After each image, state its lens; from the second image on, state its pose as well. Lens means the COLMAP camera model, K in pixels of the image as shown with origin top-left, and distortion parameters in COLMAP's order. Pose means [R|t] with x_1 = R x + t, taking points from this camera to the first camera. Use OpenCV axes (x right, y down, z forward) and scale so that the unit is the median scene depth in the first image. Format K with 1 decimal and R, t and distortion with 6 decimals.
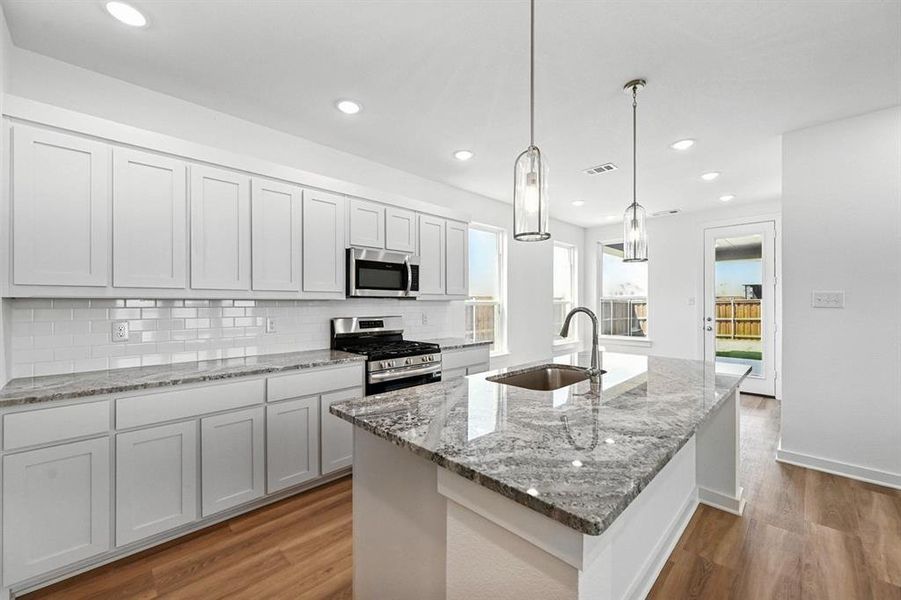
lens RADIAL K [[357.7, 0, 452.8], [0, 357.7, 301.0], [0, 0, 1]] dist [-0.001490, 0.000293]
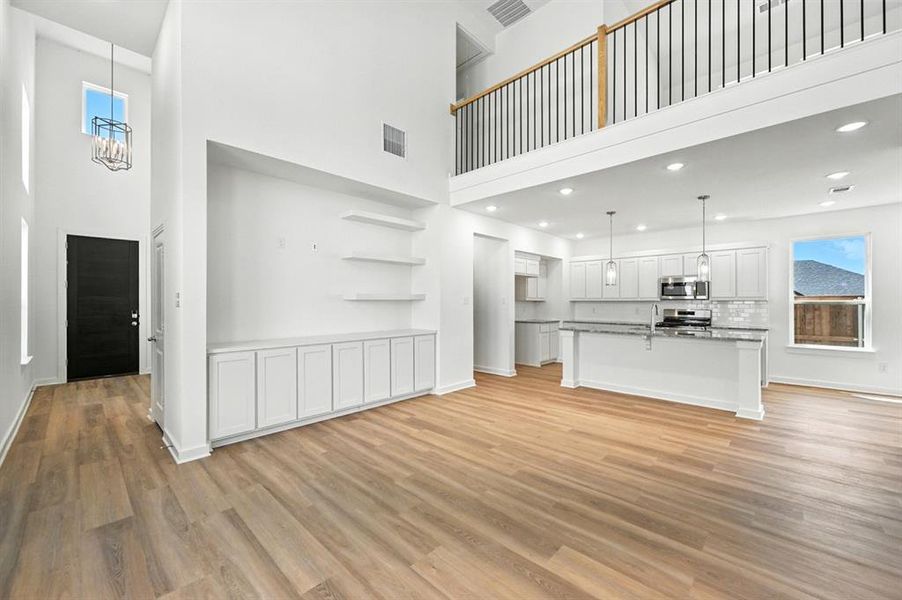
lens RADIAL K [[358.1, 0, 452.0], [0, 358.1, 301.2], [0, 0, 1]] dist [-0.001490, 0.000293]
pose [[0.033761, -0.005054, -0.999417, 1.733392], [0.002149, 0.999985, -0.004984, 0.006490], [0.999428, -0.001980, 0.033771, -0.355259]]
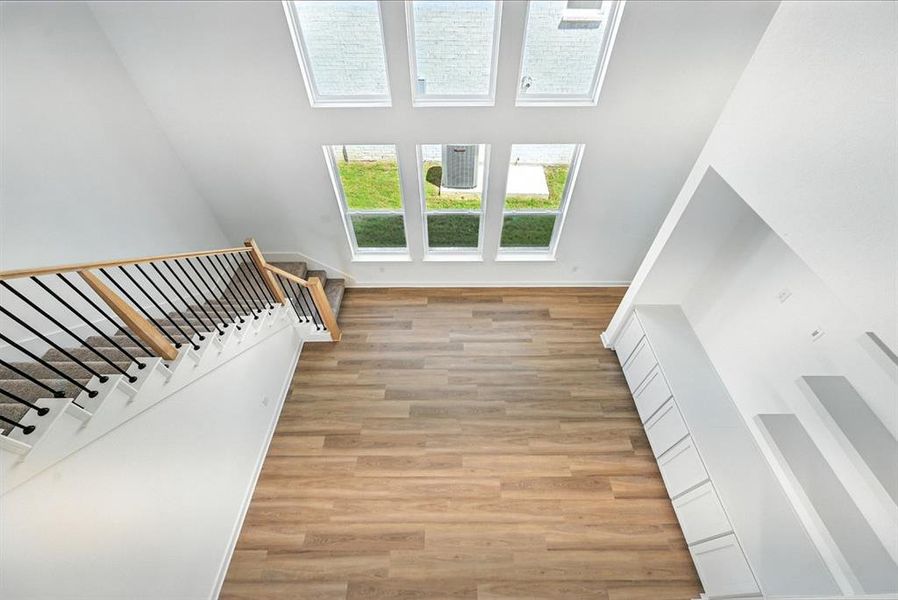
lens RADIAL K [[356.5, 0, 449.1], [0, 356.5, 300.9], [0, 0, 1]] dist [-0.001490, 0.000293]
pose [[-0.710486, -0.522254, 0.471657, 0.664187], [0.004264, 0.667036, 0.745014, -0.862939], [-0.703699, 0.531333, -0.471693, 0.127958]]
